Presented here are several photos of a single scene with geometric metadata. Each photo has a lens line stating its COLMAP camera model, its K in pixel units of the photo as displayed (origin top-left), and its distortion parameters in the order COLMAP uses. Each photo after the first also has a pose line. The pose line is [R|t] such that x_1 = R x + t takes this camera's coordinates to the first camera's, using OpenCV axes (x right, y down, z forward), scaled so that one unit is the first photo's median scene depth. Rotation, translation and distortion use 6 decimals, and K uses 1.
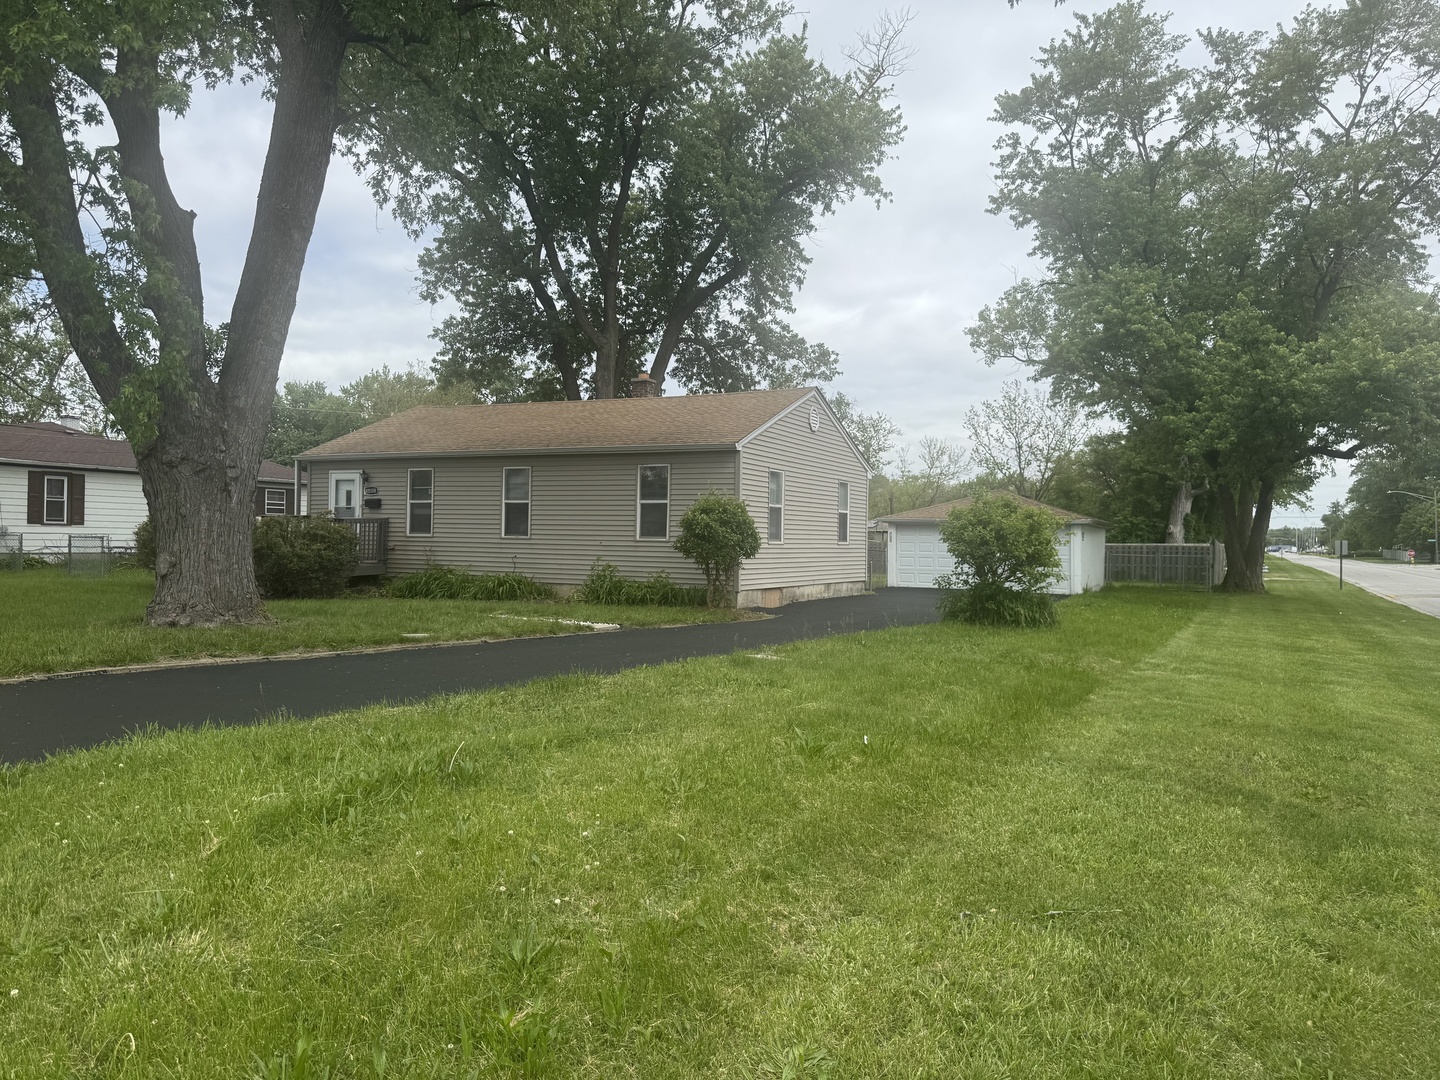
lens RADIAL K [[1013.9, 0, 714.5], [0, 1013.9, 534.1], [0, 0, 1]] dist [0.085736, -0.084320]
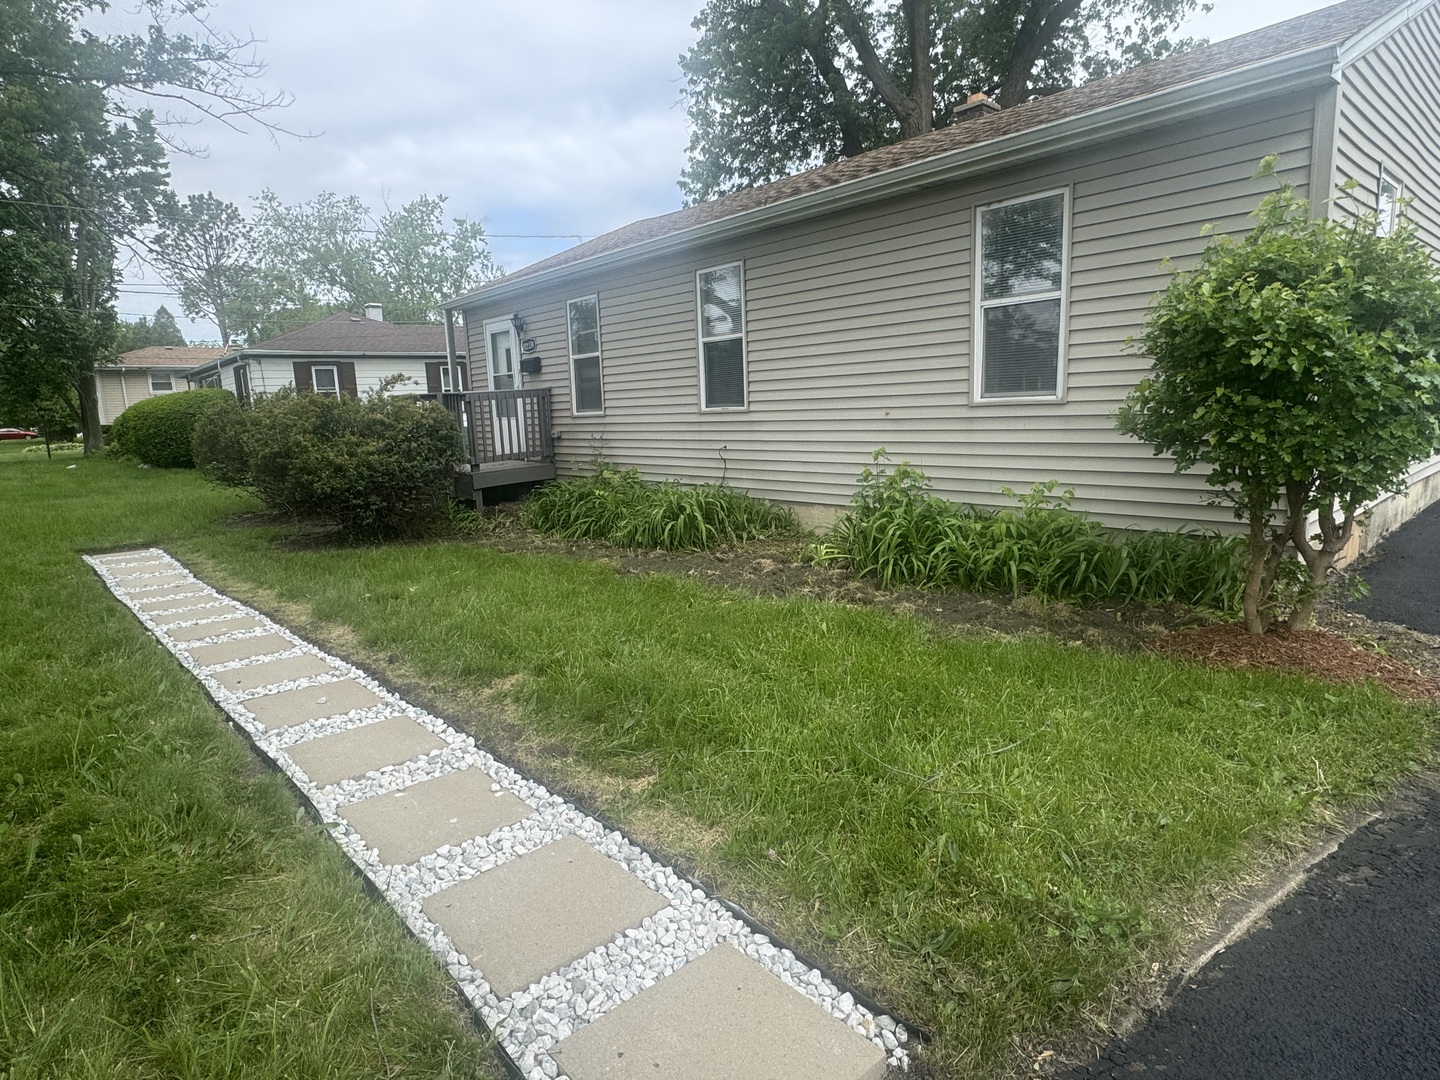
lens RADIAL K [[803.7, 0, 720.0], [0, 803.7, 540.0], [0, 0, 1]] dist [-0.006791, -0.000472]
pose [[0.934053, 0.003717, -0.357114, -0.053046], [0.059788, 0.984206, 0.166624, 0.000253], [0.352093, -0.176987, 0.919079, 0.615953]]
